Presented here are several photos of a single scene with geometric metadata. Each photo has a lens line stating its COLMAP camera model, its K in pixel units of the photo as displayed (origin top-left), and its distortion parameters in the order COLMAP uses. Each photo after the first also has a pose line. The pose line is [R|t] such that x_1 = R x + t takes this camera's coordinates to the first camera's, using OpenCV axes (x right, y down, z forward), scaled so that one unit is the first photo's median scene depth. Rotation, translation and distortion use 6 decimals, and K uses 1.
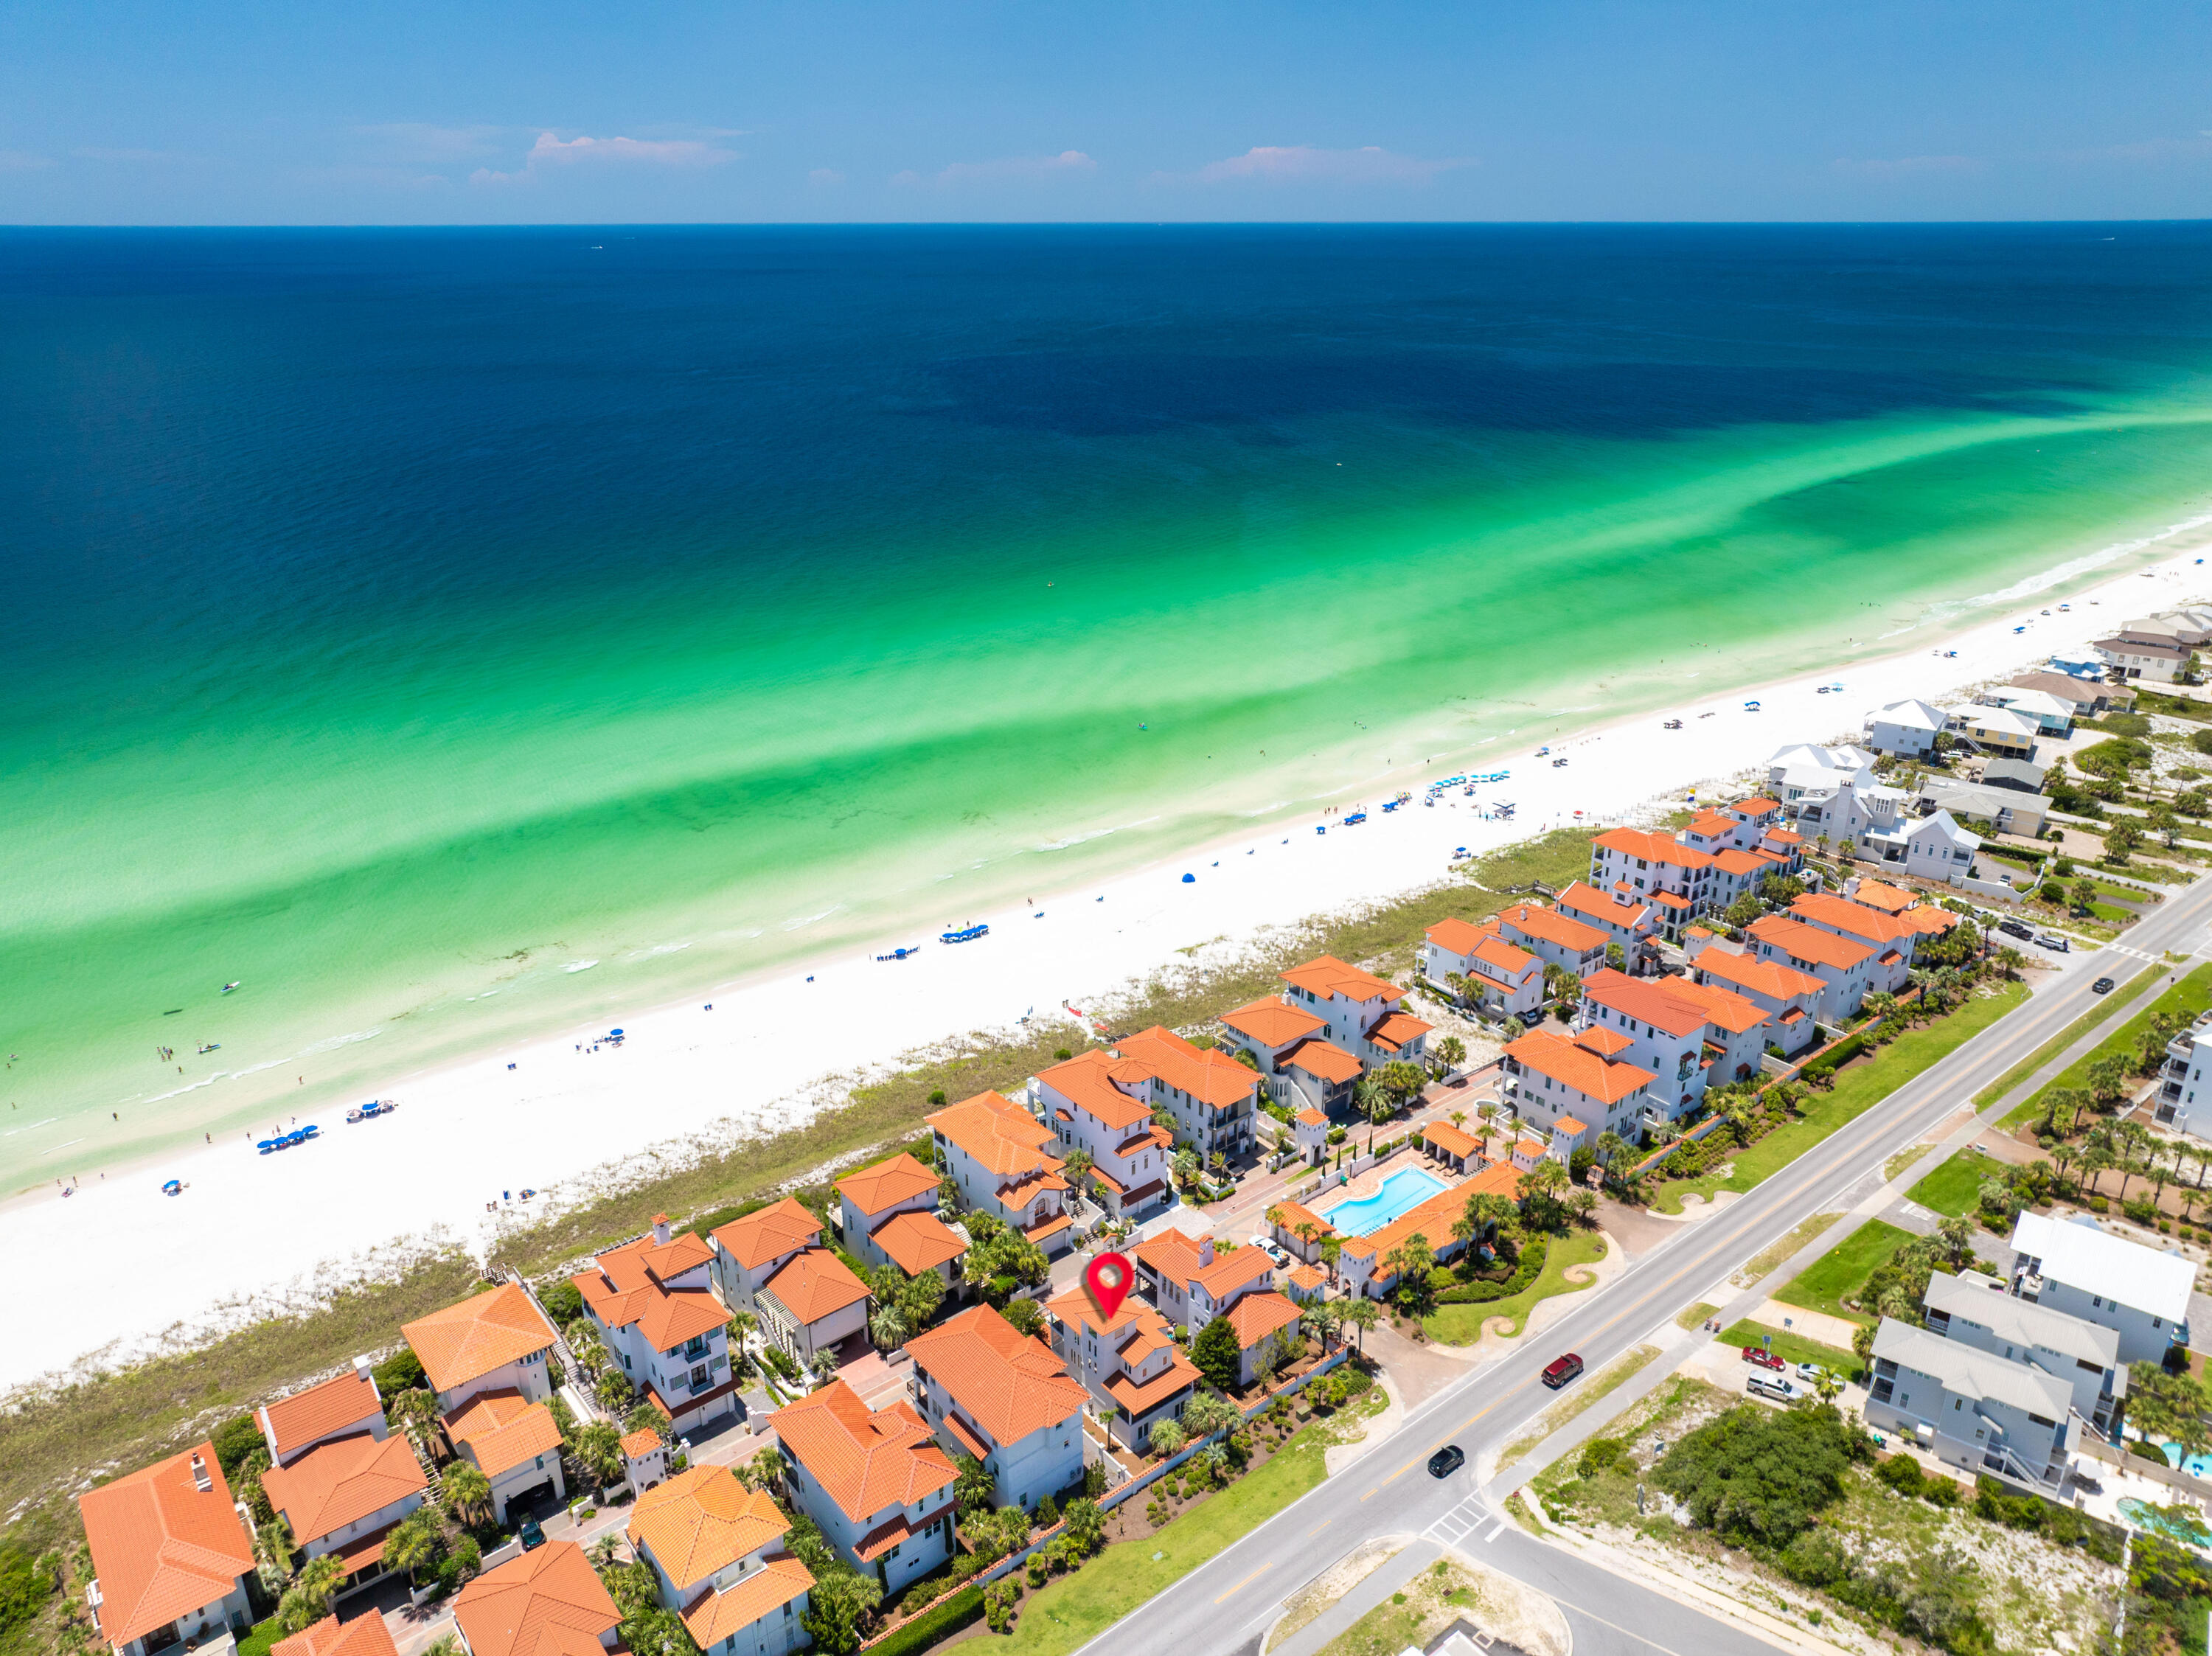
lens RADIAL K [[1539.7, 0, 1107.7], [0, 1539.7, 829.2], [0, 0, 1]] dist [0.041779, -0.093921]
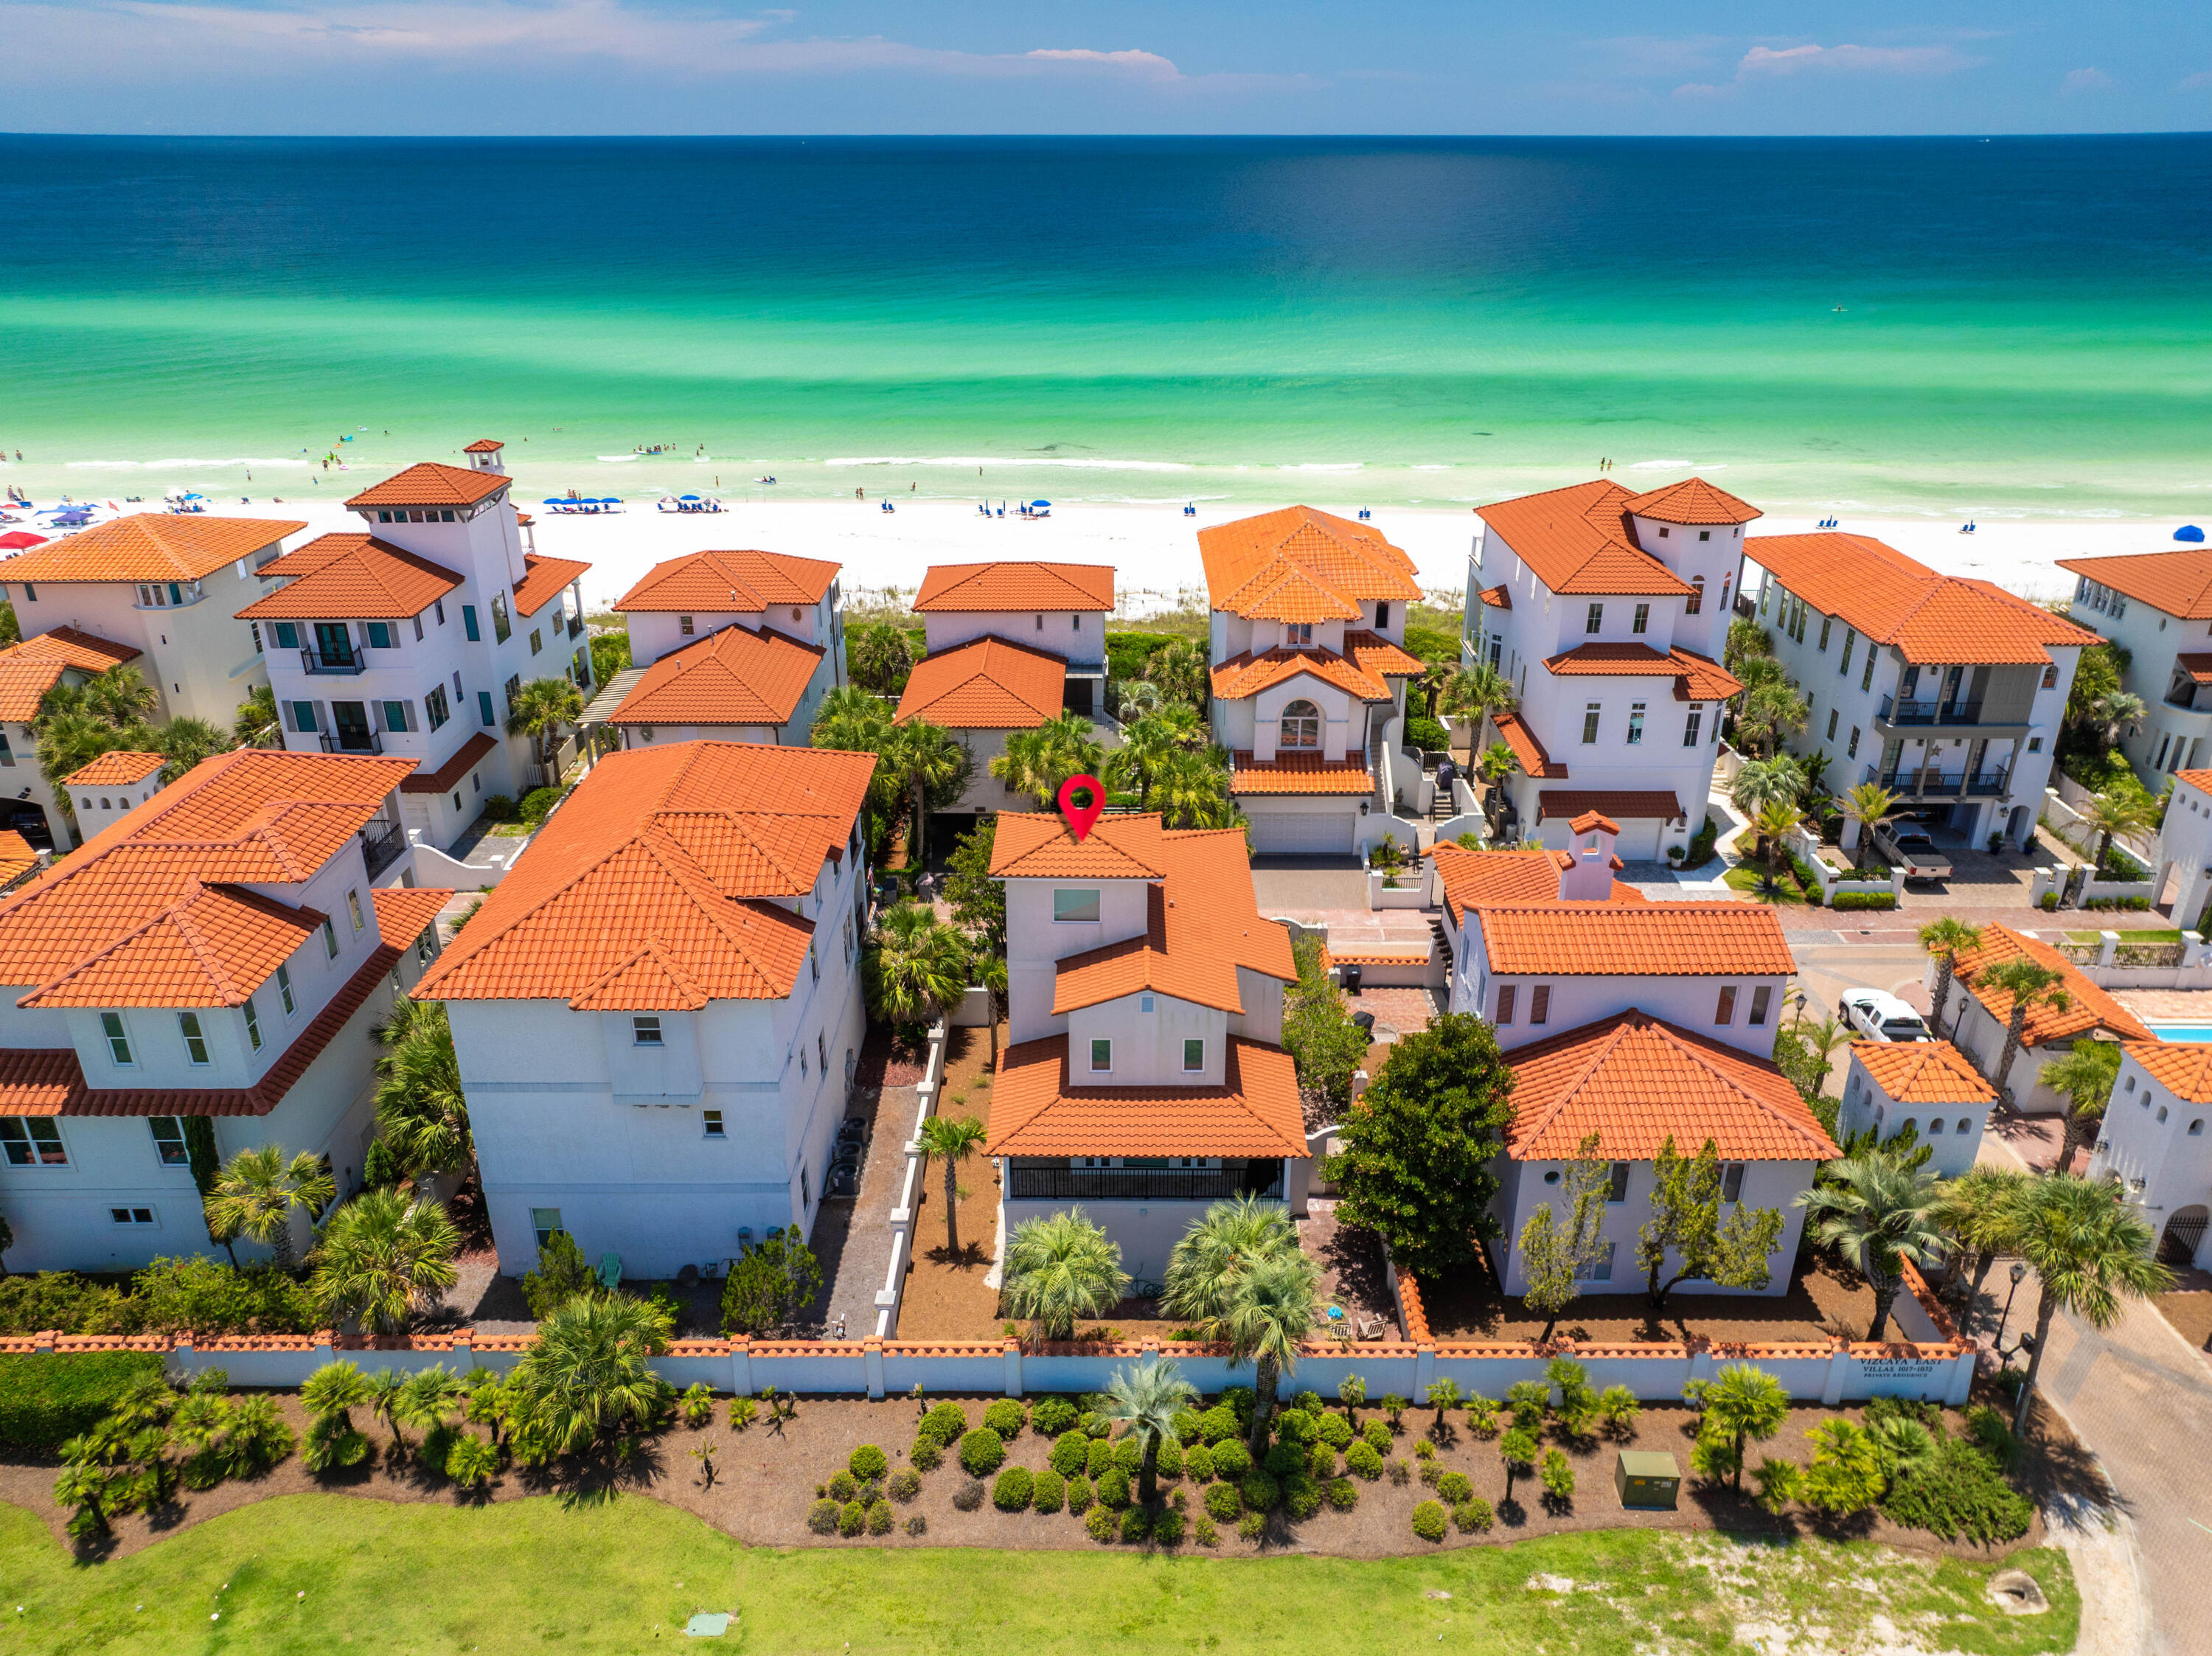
lens RADIAL K [[1546.1, 0, 1108.3], [0, 1546.1, 825.7], [0, 0, 1]] dist [0.006916, -0.005207]
pose [[0.774719, 0.262191, -0.575384, 0.139594], [-0.237397, 0.964017, 0.119643, 0.212967], [0.586049, 0.043904, 0.809085, 0.591727]]
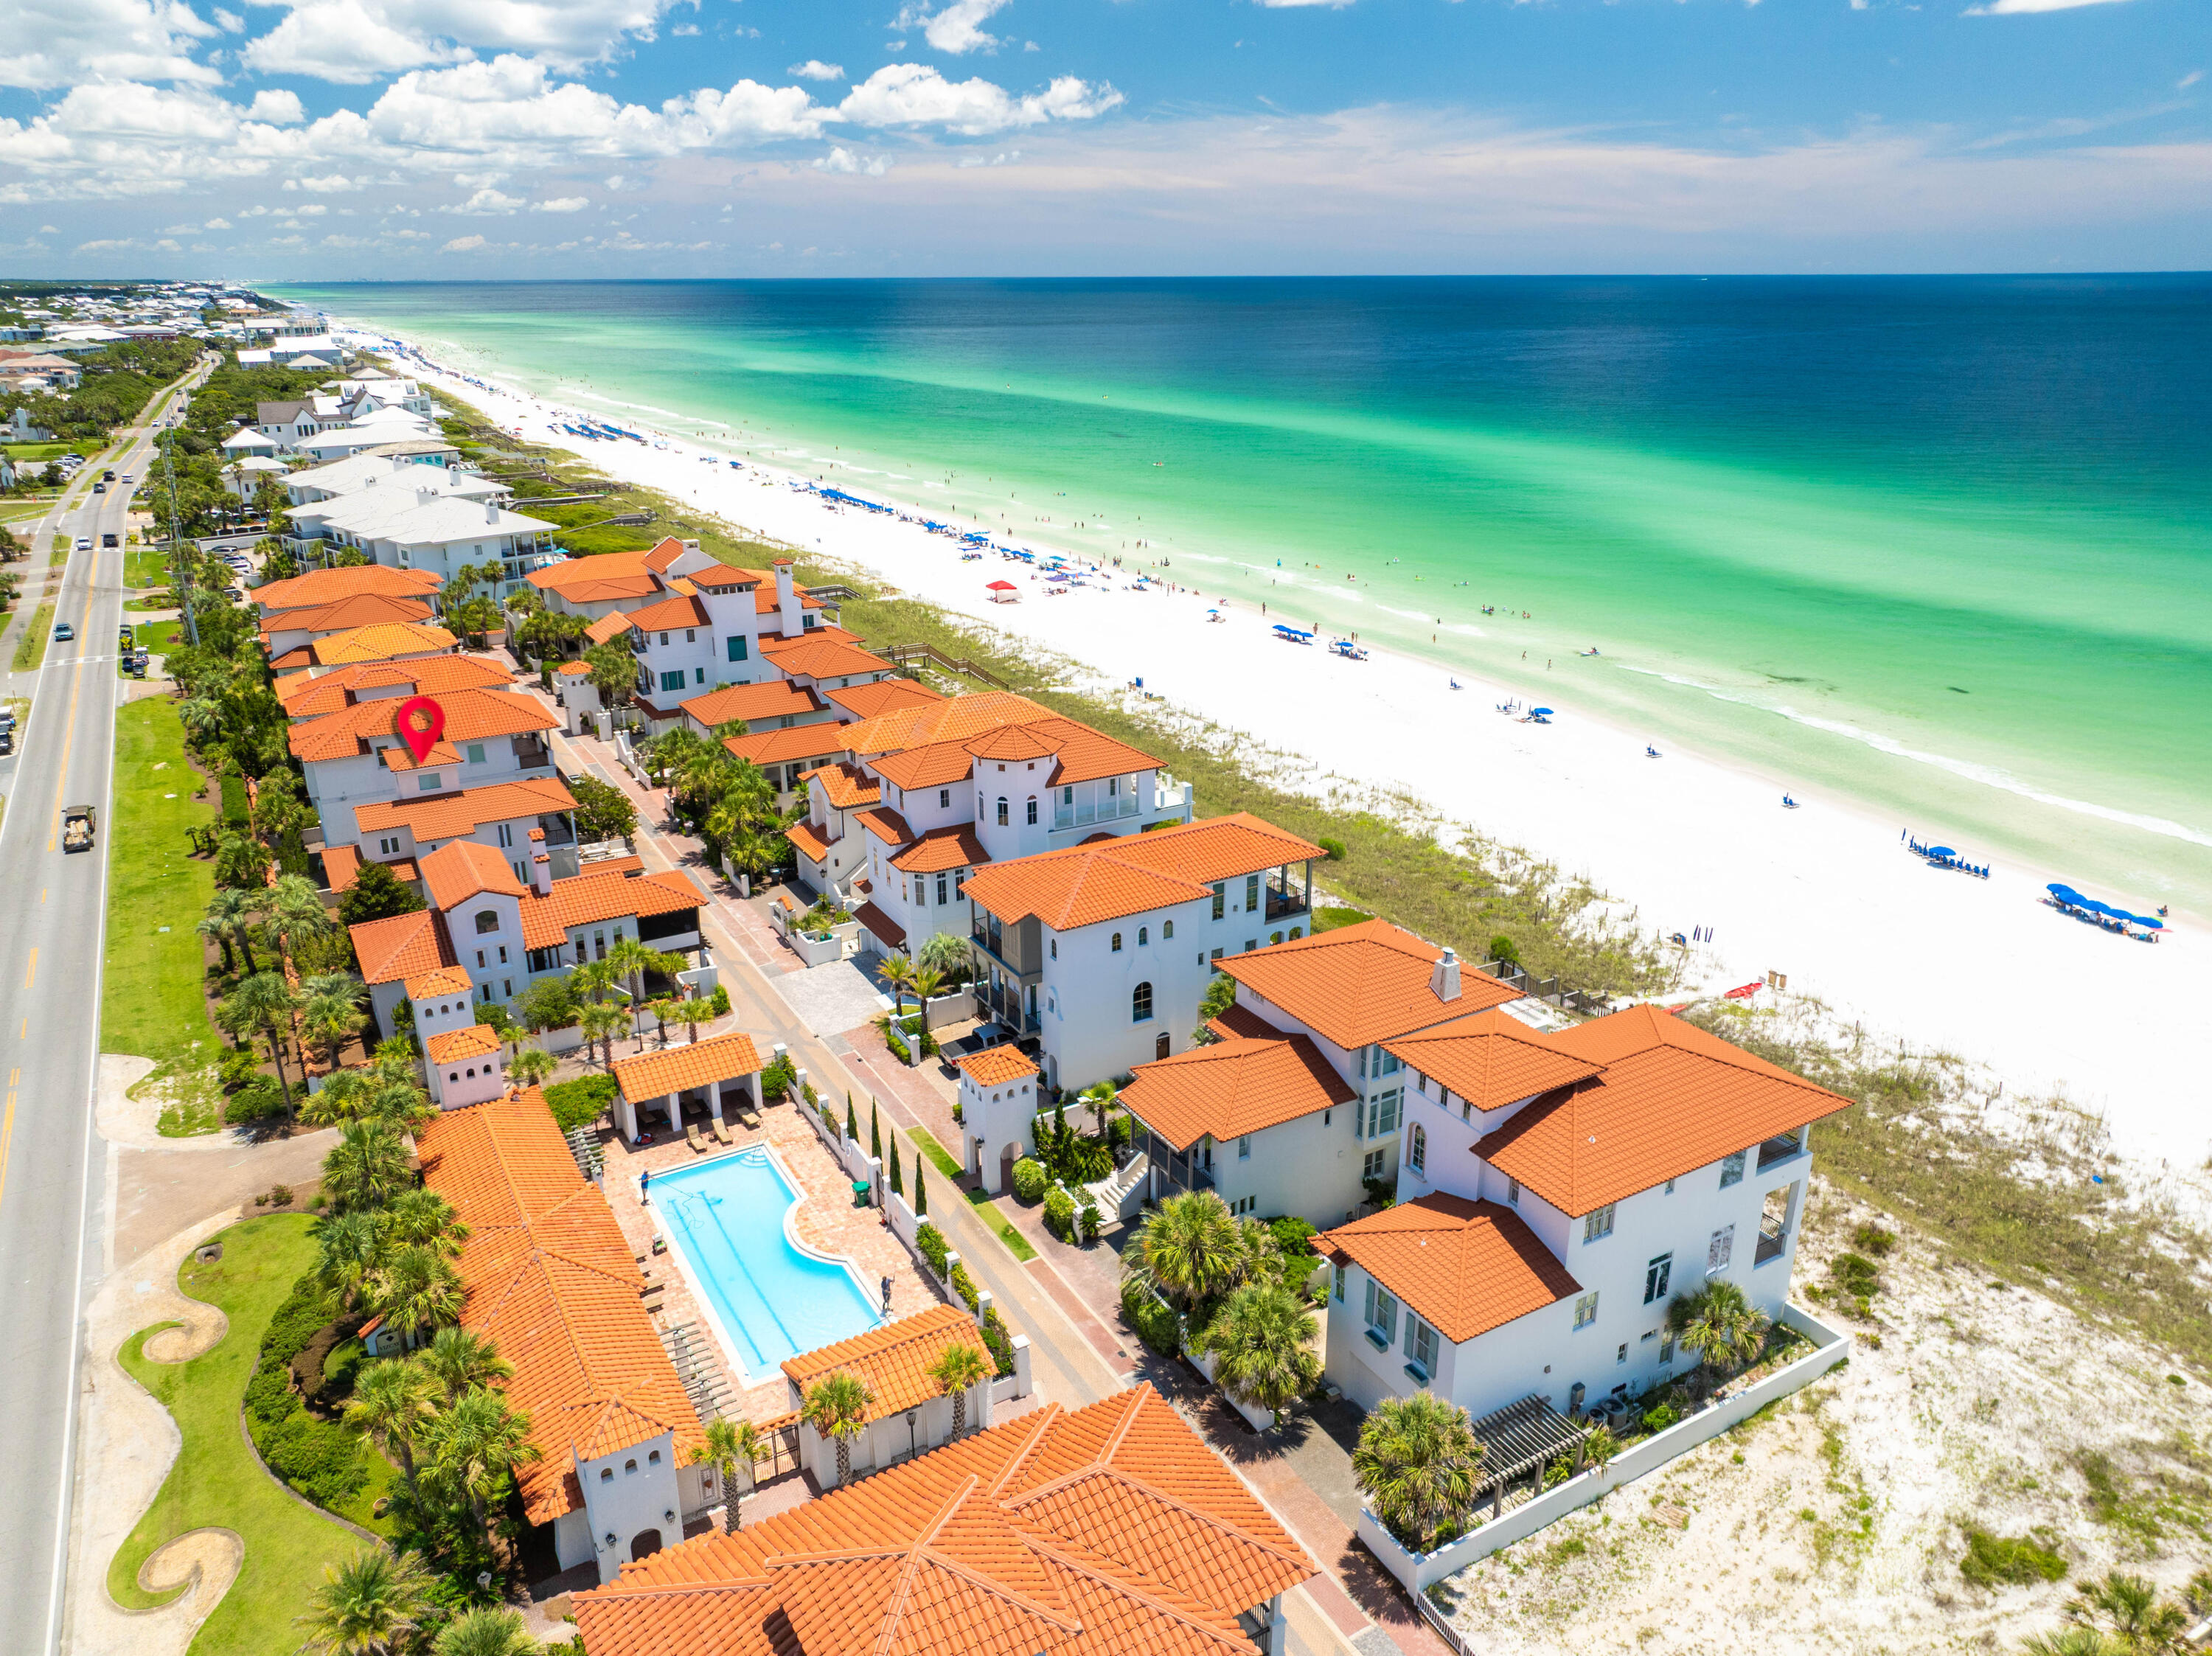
lens RADIAL K [[1546.1, 0, 1108.3], [0, 1546.1, 825.7], [0, 0, 1]] dist [0.006916, -0.005207]
pose [[-0.150339, 0.337075, -0.929397, 0.465262], [-0.363670, 0.855312, 0.369033, -0.015113], [0.919316, 0.393474, -0.006003, 1.008727]]
